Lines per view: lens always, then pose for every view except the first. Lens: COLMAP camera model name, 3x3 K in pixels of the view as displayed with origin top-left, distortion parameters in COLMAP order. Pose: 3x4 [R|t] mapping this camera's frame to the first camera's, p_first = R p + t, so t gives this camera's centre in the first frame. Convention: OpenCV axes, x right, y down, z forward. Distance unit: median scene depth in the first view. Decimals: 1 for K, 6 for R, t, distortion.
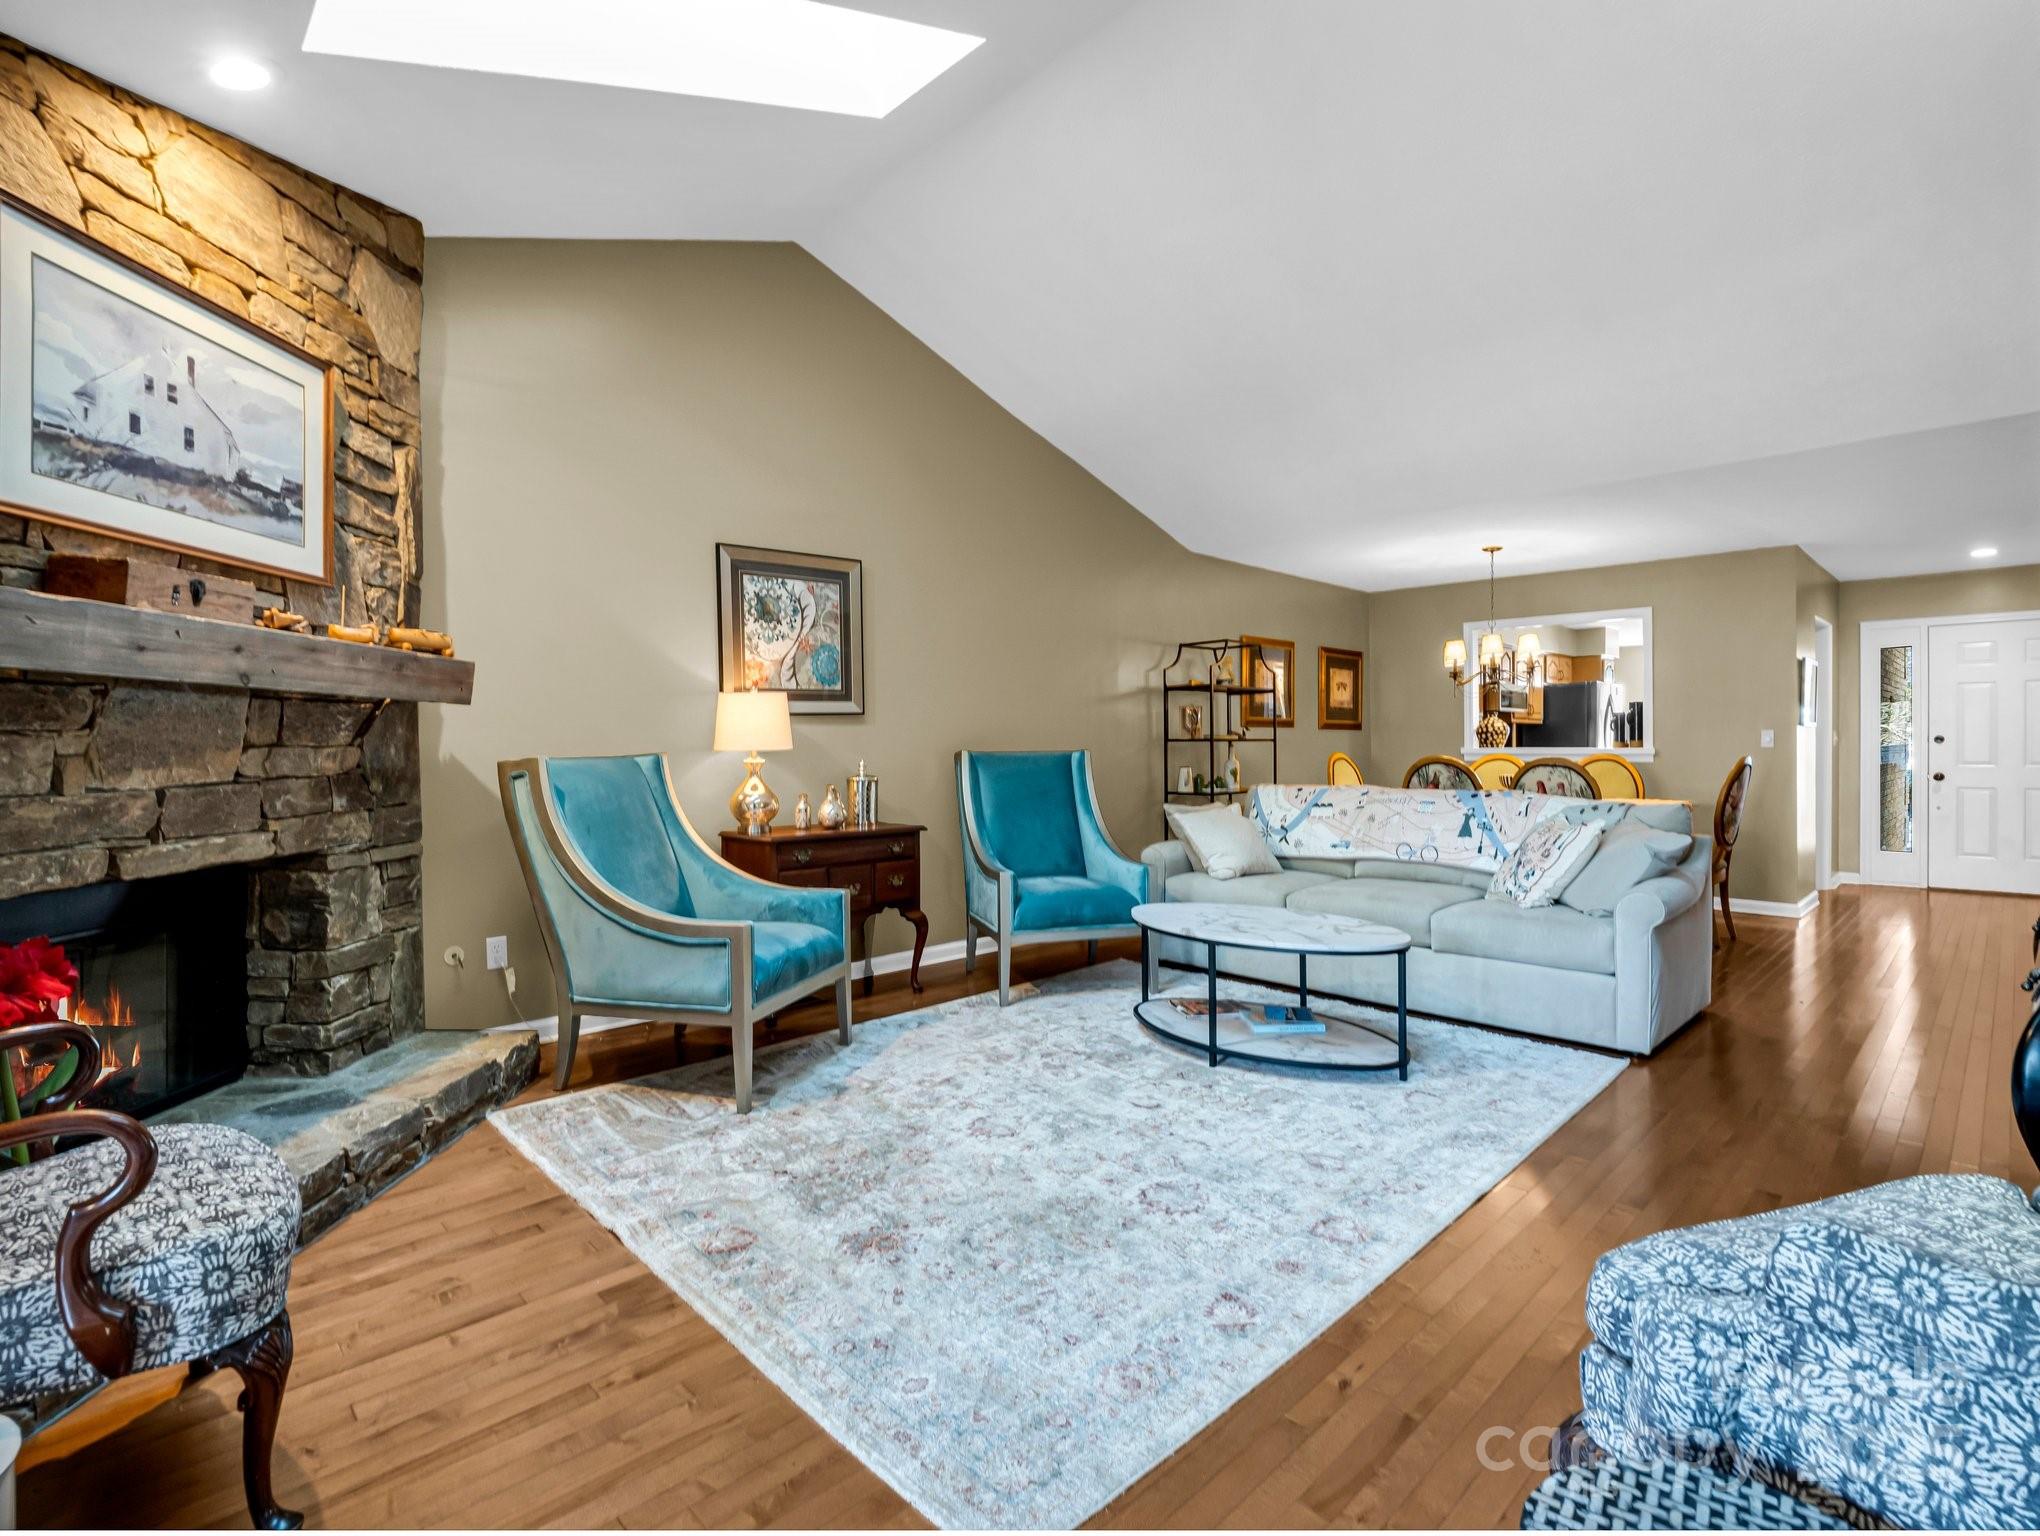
lens RADIAL K [[981.1, 0, 1011.2], [0, 981.1, 755.8], [0, 0, 1]] dist [0.001336, -0.013456]
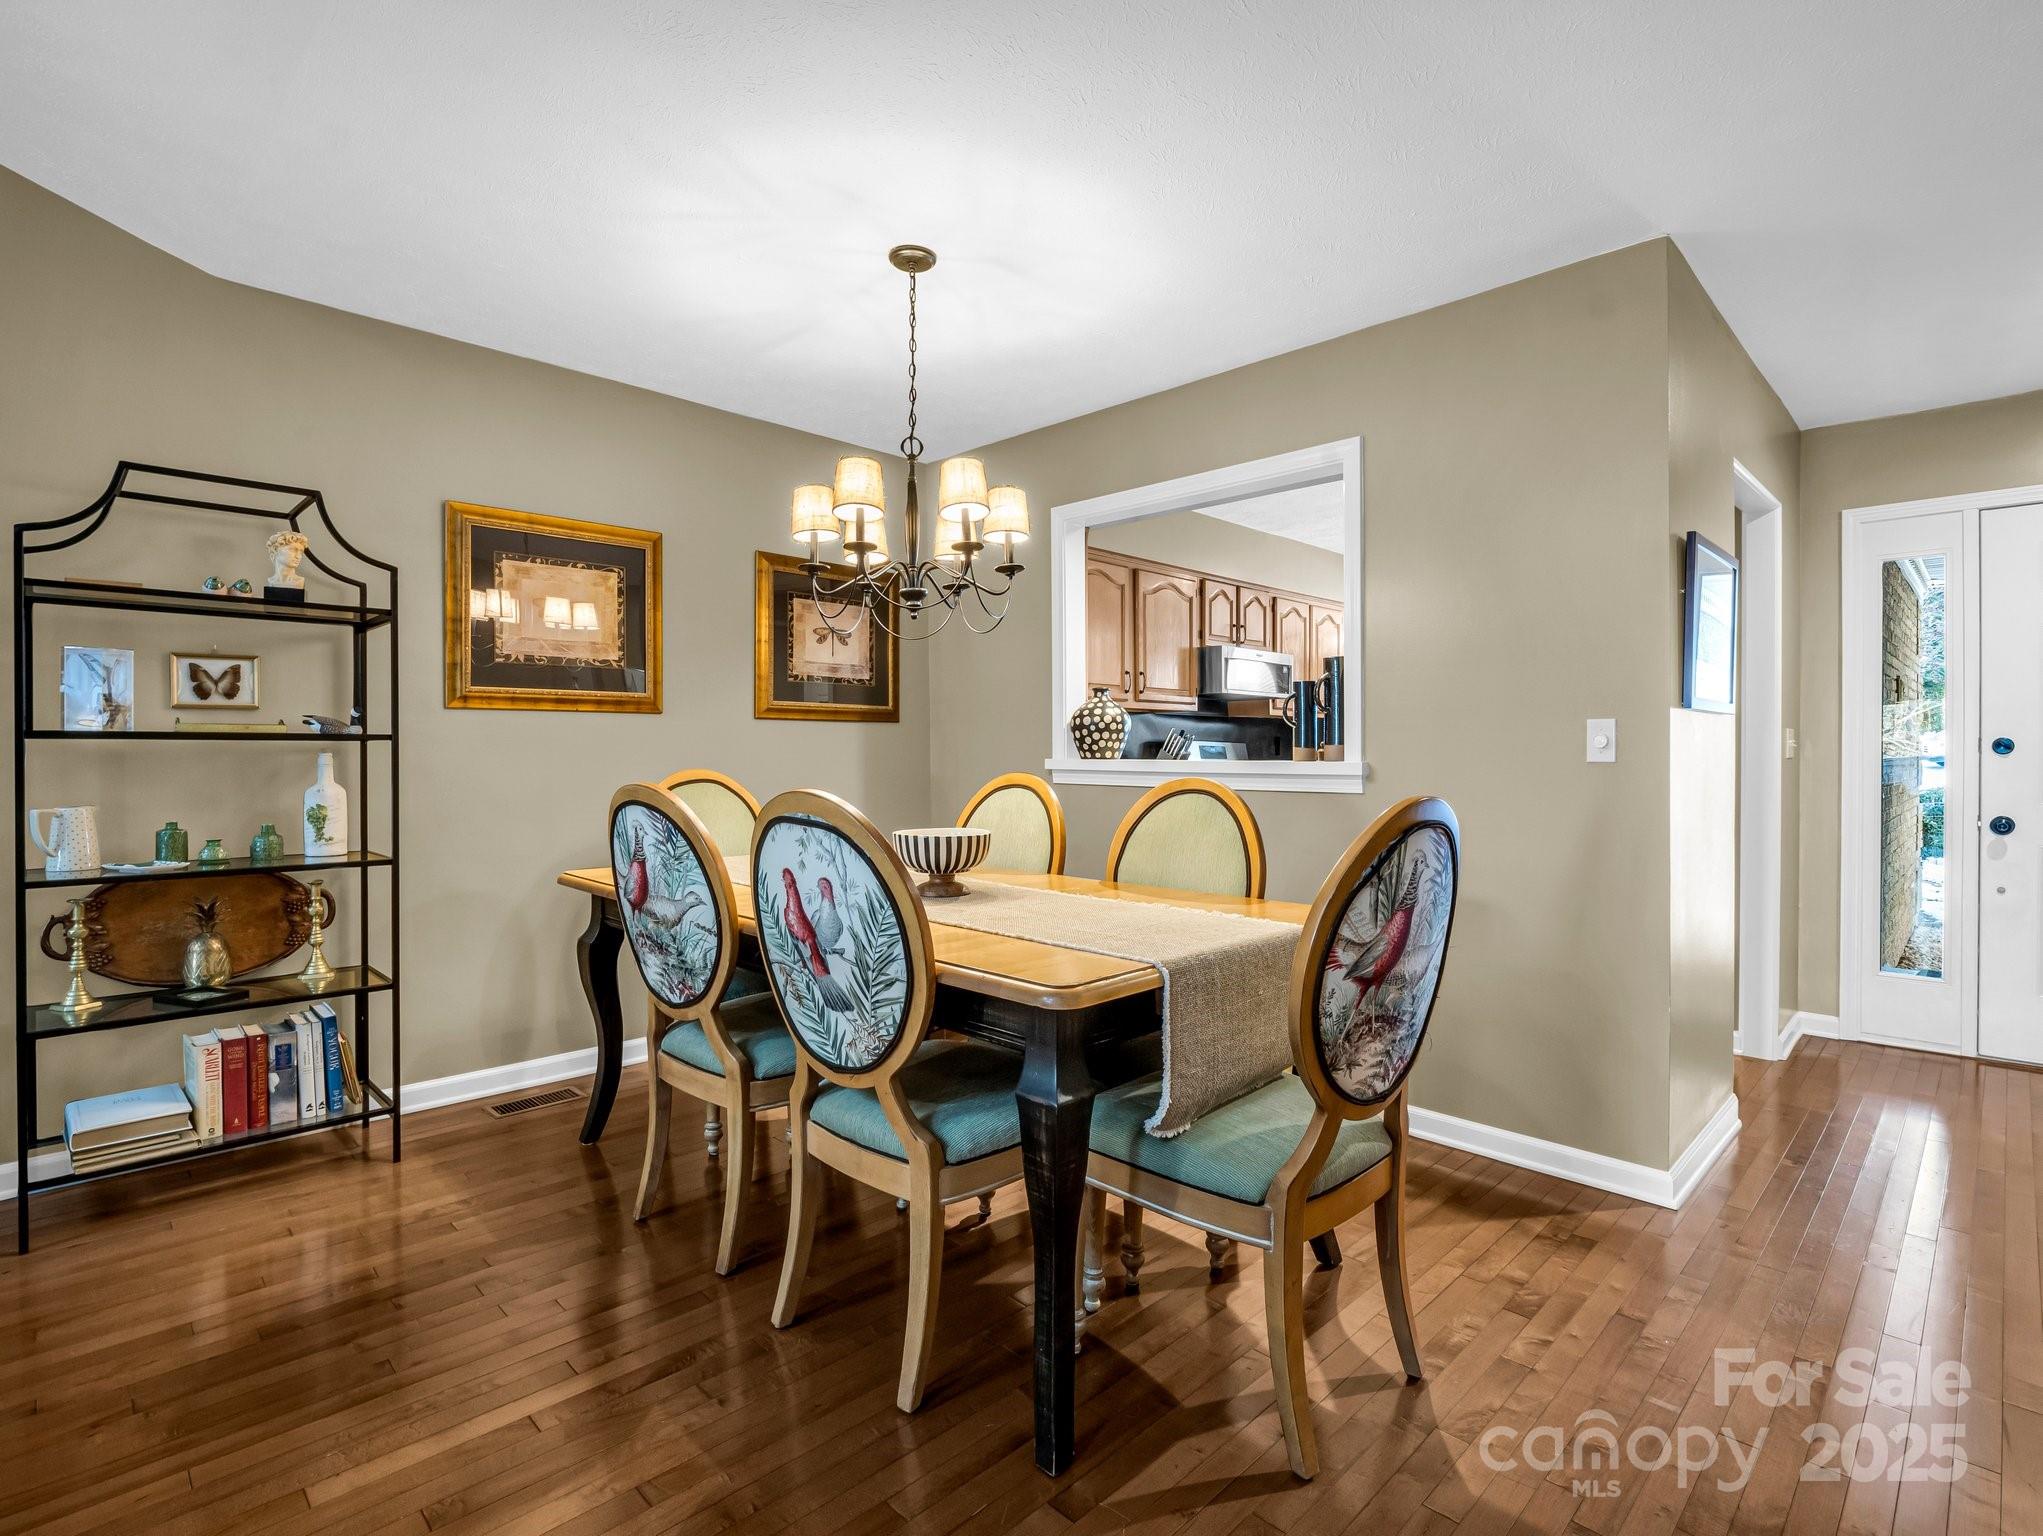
lens RADIAL K [[1034.8, 0, 1021.5], [0, 1034.8, 768.0], [0, 0, 1]] dist [-0.003772, -0.001201]
pose [[0.999413, 0.004599, 0.033957, 0.441534], [-0.004702, 0.999985, 0.002951, -0.005417], [-0.033943, -0.003109, 0.999419, 0.493981]]
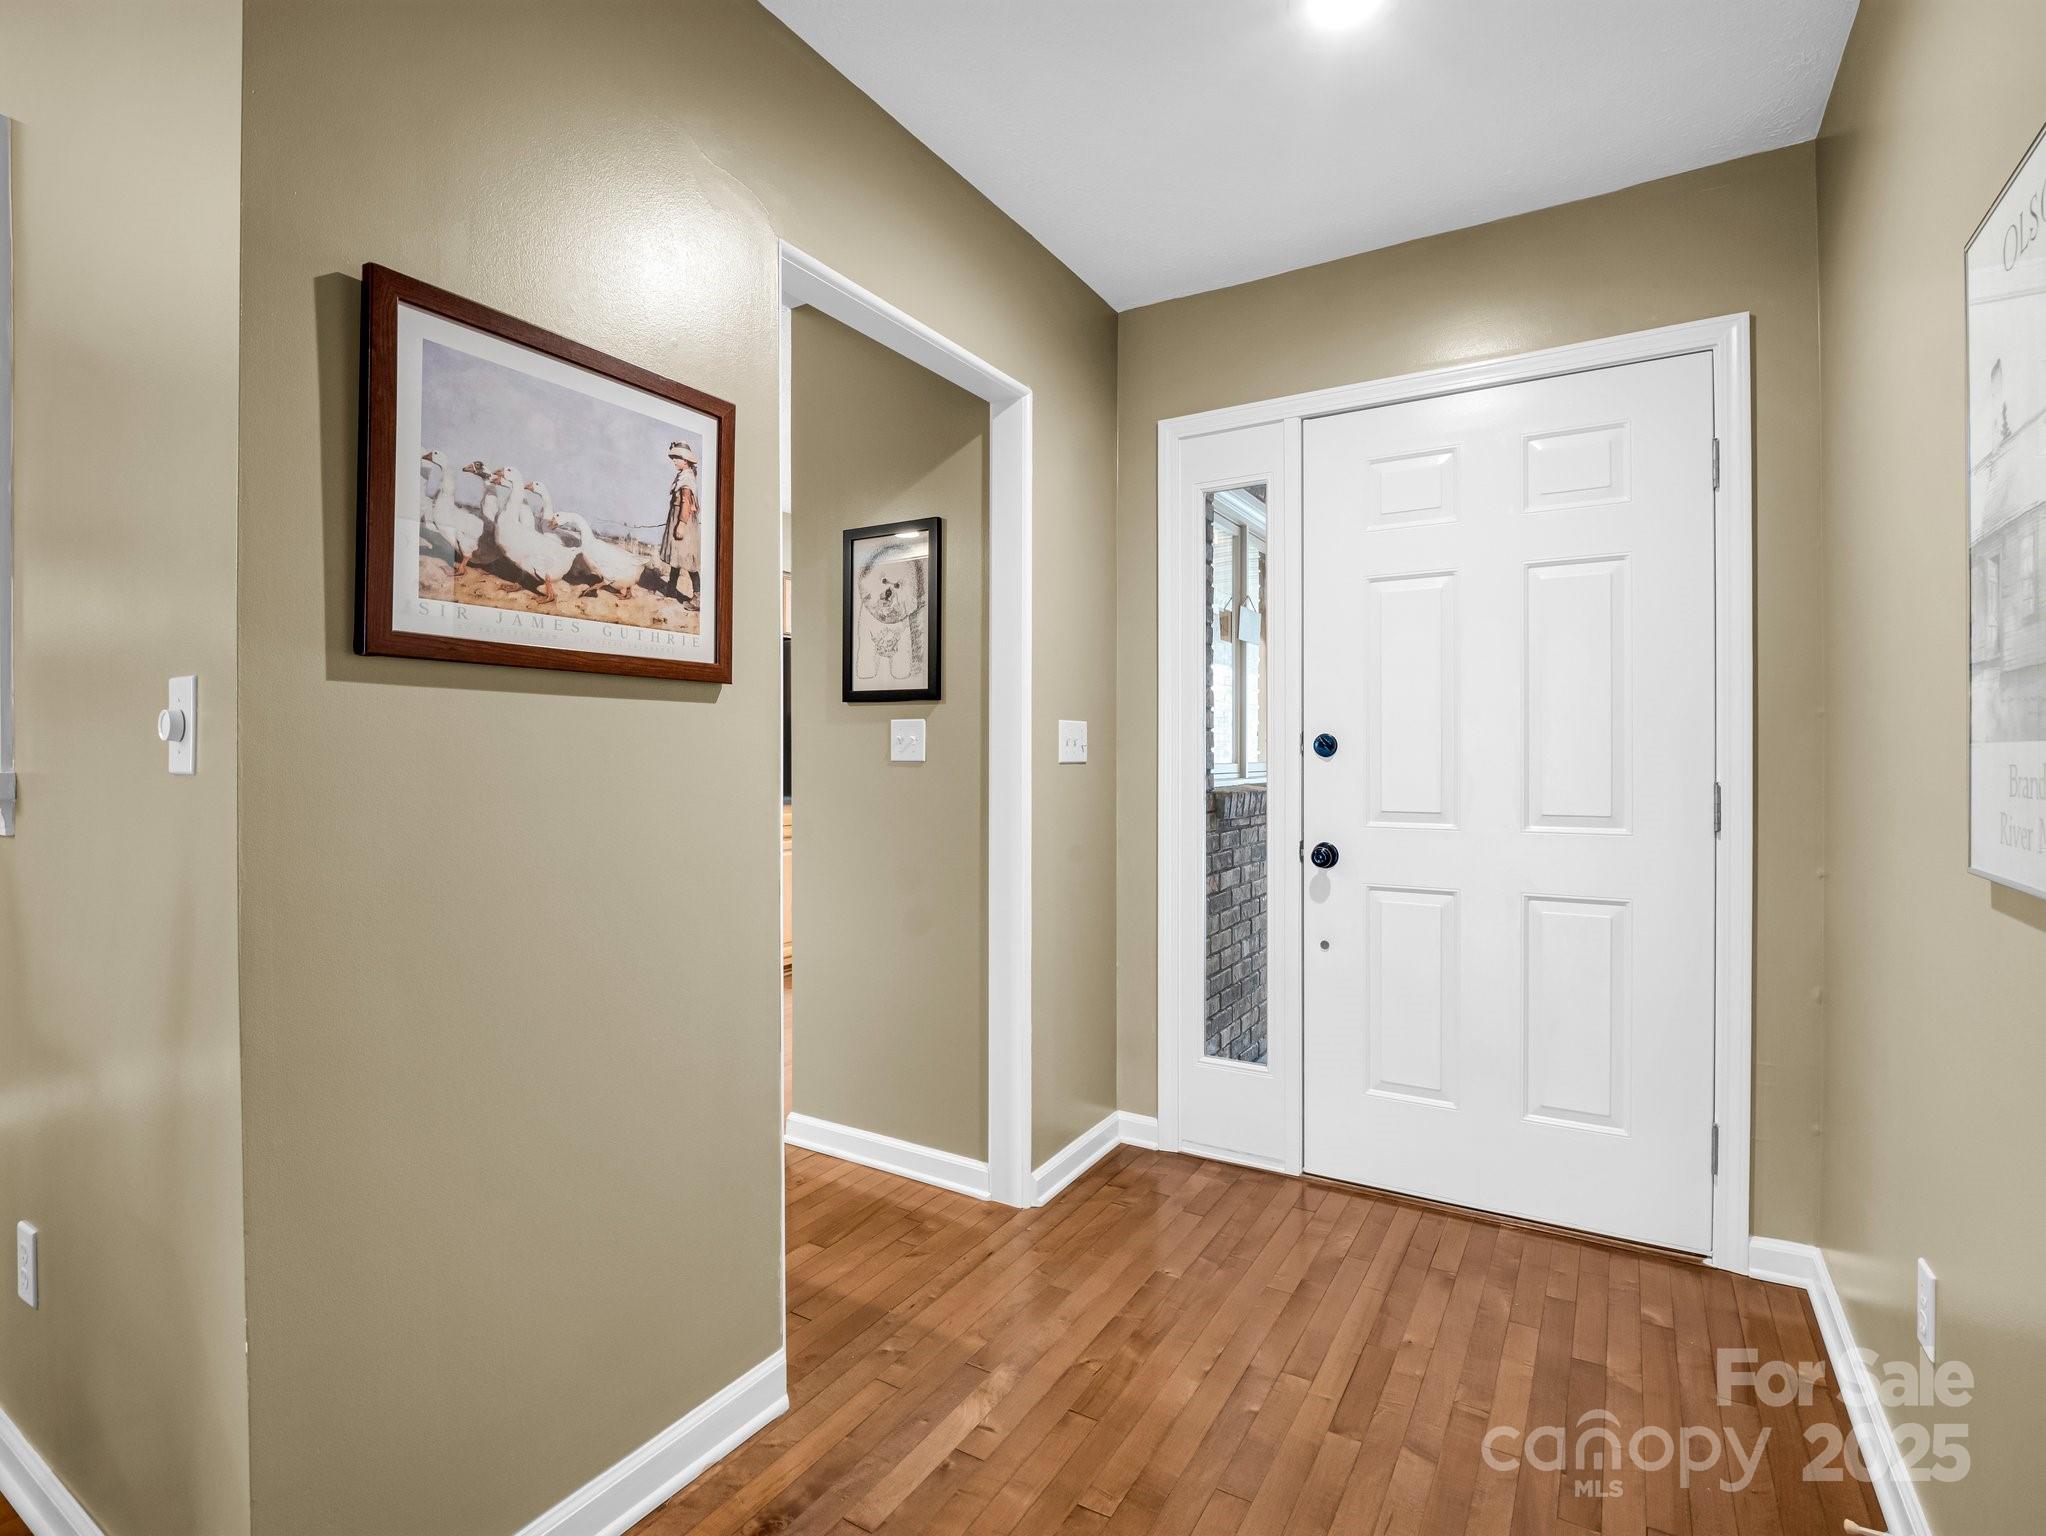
lens RADIAL K [[995.1, 0, 1016.5], [0, 995.1, 756.3], [0, 0, 1]] dist [0.009573, -0.020298]
pose [[0.966923, 0.005800, 0.255002, 0.734909], [-0.004175, 0.999967, -0.006913, -0.010087], [-0.255034, 0.005619, 0.966916, 0.664574]]
